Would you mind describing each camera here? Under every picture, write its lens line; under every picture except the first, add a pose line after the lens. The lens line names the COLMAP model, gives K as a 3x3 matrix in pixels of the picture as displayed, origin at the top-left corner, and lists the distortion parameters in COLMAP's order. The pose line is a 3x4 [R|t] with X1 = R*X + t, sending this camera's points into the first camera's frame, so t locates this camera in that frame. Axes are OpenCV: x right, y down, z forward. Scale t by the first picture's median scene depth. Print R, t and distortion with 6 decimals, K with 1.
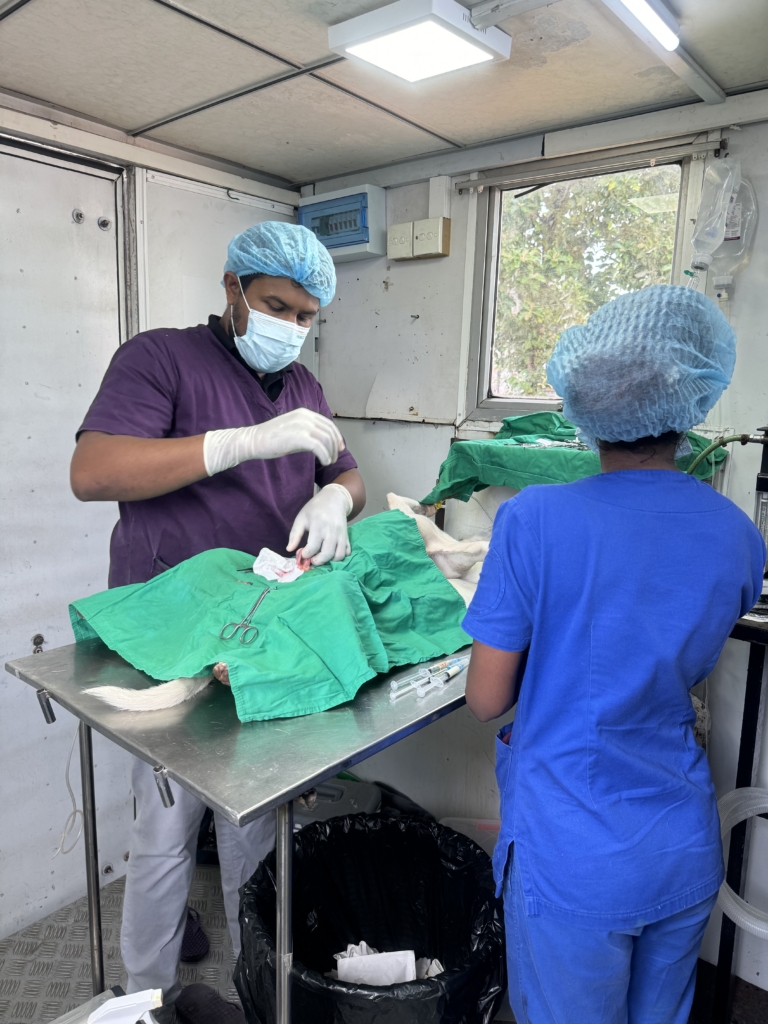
lens RADIAL K [[730.3, 0, 377.4], [0, 730.3, 515.3], [0, 0, 1]] dist [0.010333, -0.016944]
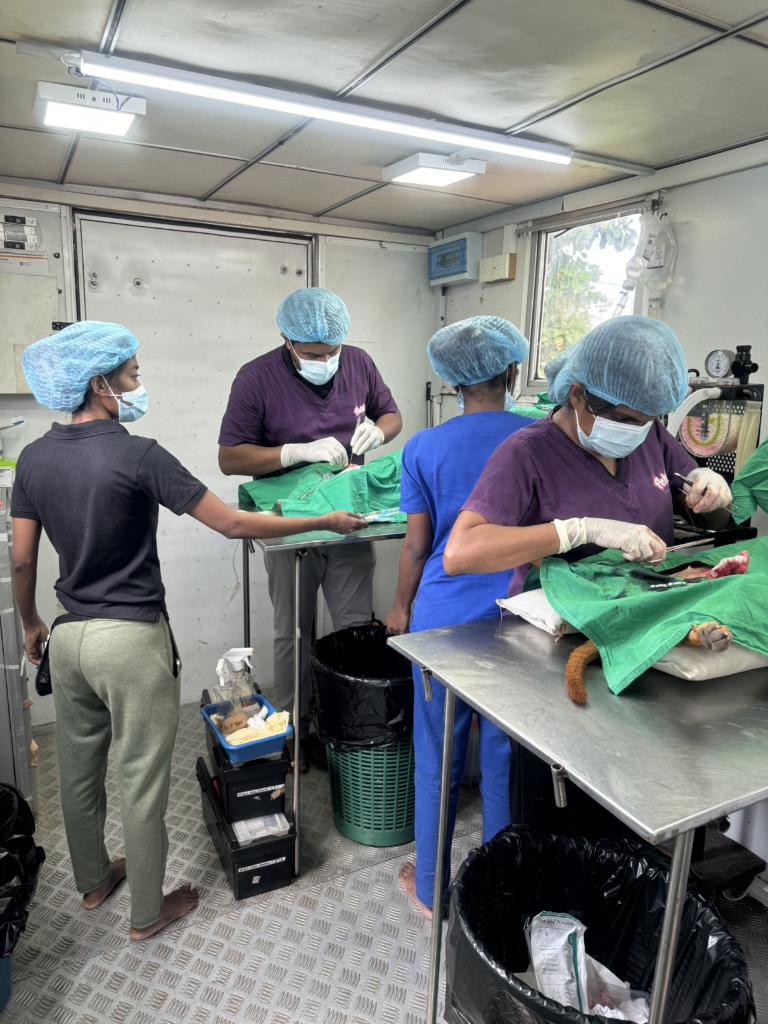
lens RADIAL K [[730.3, 0, 379.0], [0, 730.3, 508.1], [0, 0, 1]] dist [0.010333, -0.016944]
pose [[0.924280, 0.063385, -0.376415, 0.430254], [-0.061773, 0.997956, 0.016365, 0.084991], [0.376683, 0.008126, 0.926307, -0.427796]]
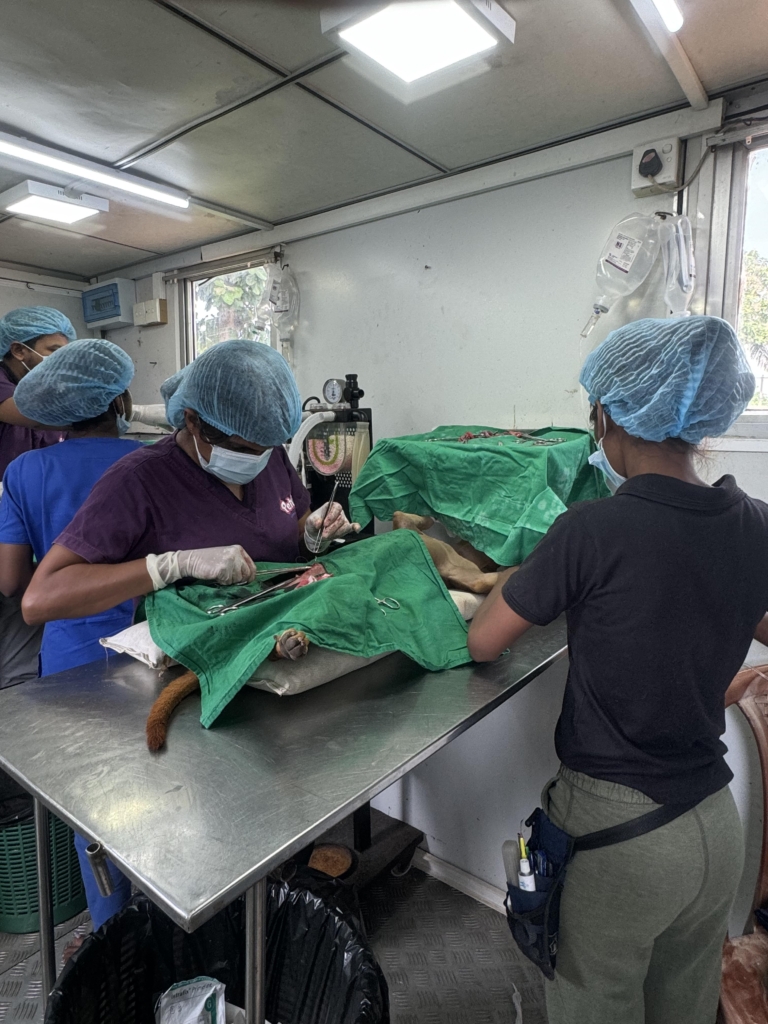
lens RADIAL K [[634.8, 0, 381.4], [0, 634.8, 491.1], [0, 0, 1]] dist [0.005875, -0.006013]
pose [[0.999175, -0.032156, 0.024796, 0.509616], [0.033824, 0.996966, -0.070098, 0.097532], [-0.022467, 0.070879, 0.997232, -0.295308]]
